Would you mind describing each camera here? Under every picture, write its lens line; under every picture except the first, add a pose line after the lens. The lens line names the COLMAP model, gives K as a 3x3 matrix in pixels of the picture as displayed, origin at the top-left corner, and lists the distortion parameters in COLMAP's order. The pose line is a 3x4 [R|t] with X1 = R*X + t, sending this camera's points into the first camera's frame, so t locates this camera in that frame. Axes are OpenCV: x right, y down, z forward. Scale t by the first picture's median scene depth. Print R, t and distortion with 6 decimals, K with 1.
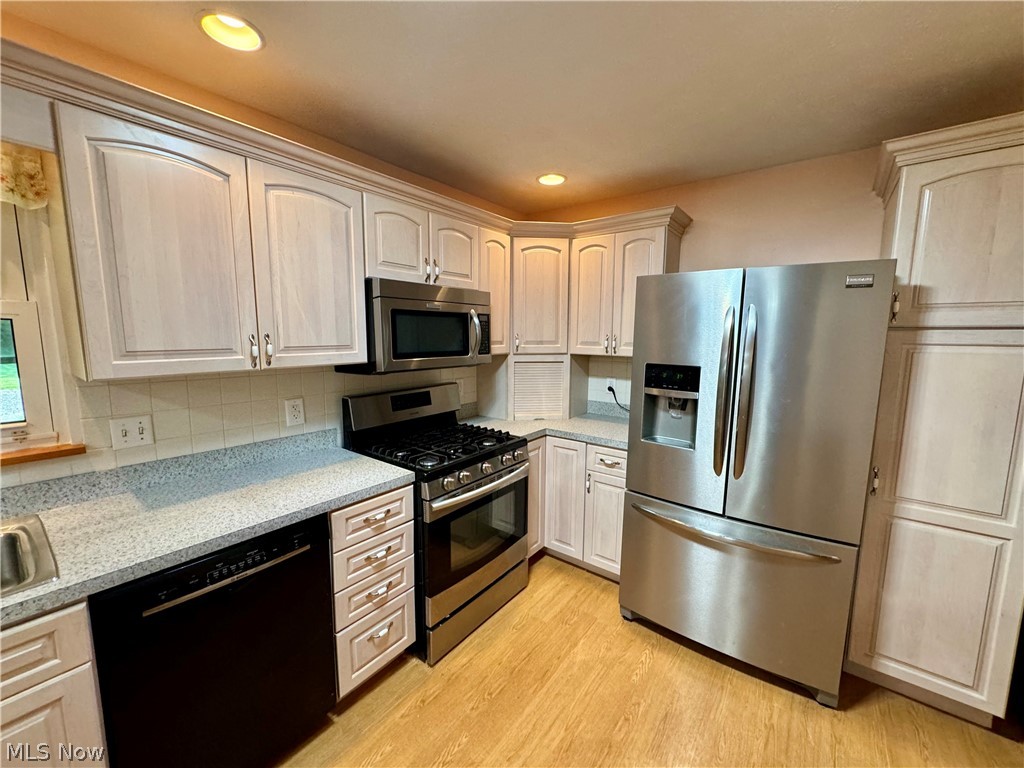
lens RADIAL K [[407.8, 0, 512.0], [0, 407.8, 384.0], [0, 0, 1]] dist [-0.002565, 0.000136]
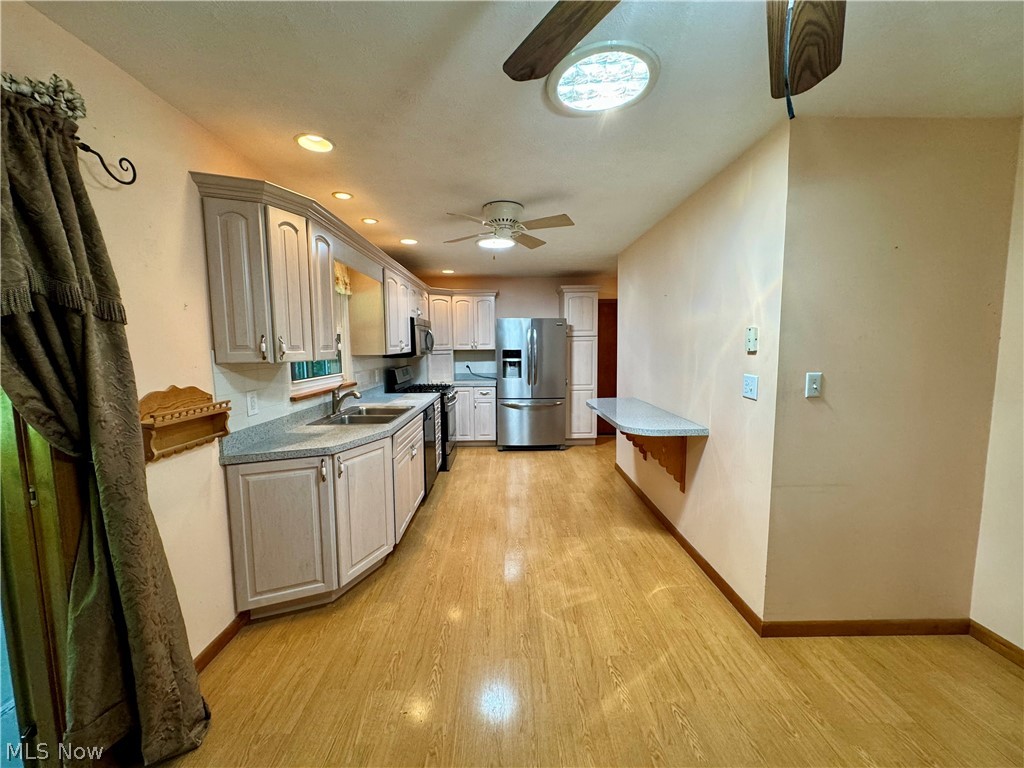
lens RADIAL K [[407.8, 0, 512.0], [0, 407.8, 384.0], [0, 0, 1]] dist [-0.002565, 0.000136]
pose [[0.784019, -0.075368, 0.616144, -1.400266], [0.093197, 0.995643, 0.003199, 0.184461], [-0.613700, 0.054915, 0.787627, -1.254937]]
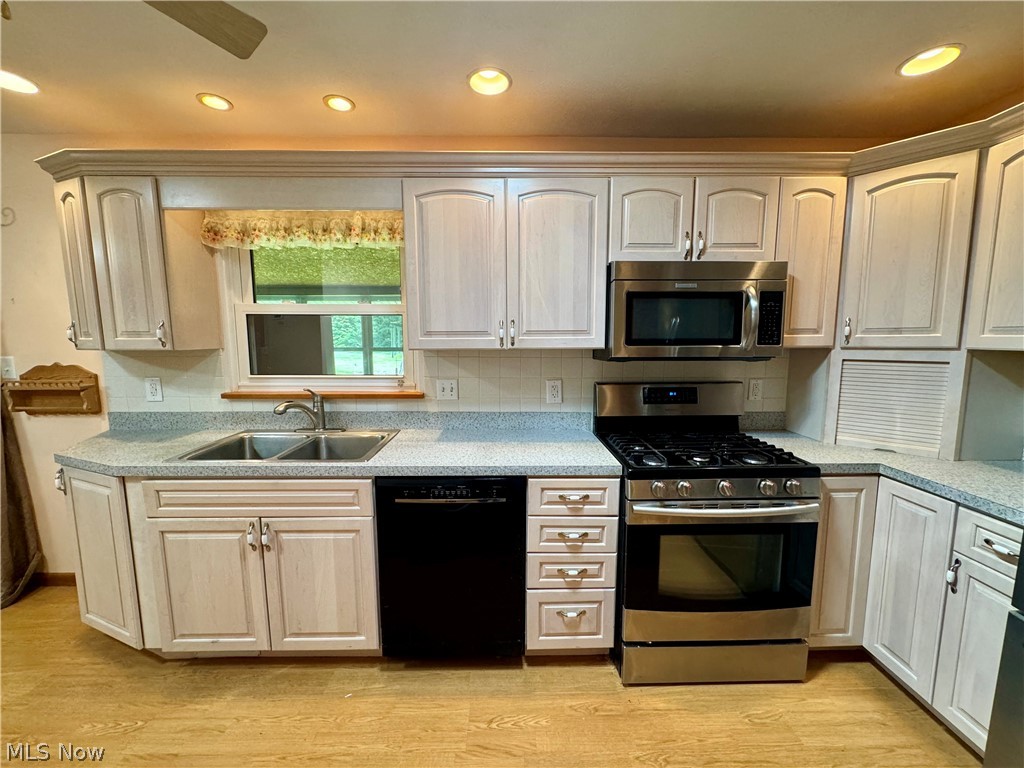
lens RADIAL K [[407.8, 0, 512.0], [0, 407.8, 384.0], [0, 0, 1]] dist [-0.002565, 0.000136]
pose [[0.618740, 0.080117, -0.781500, 0.298680], [-0.092069, 0.995326, 0.029143, 0.026902], [0.780182, 0.053920, 0.623224, 0.208553]]
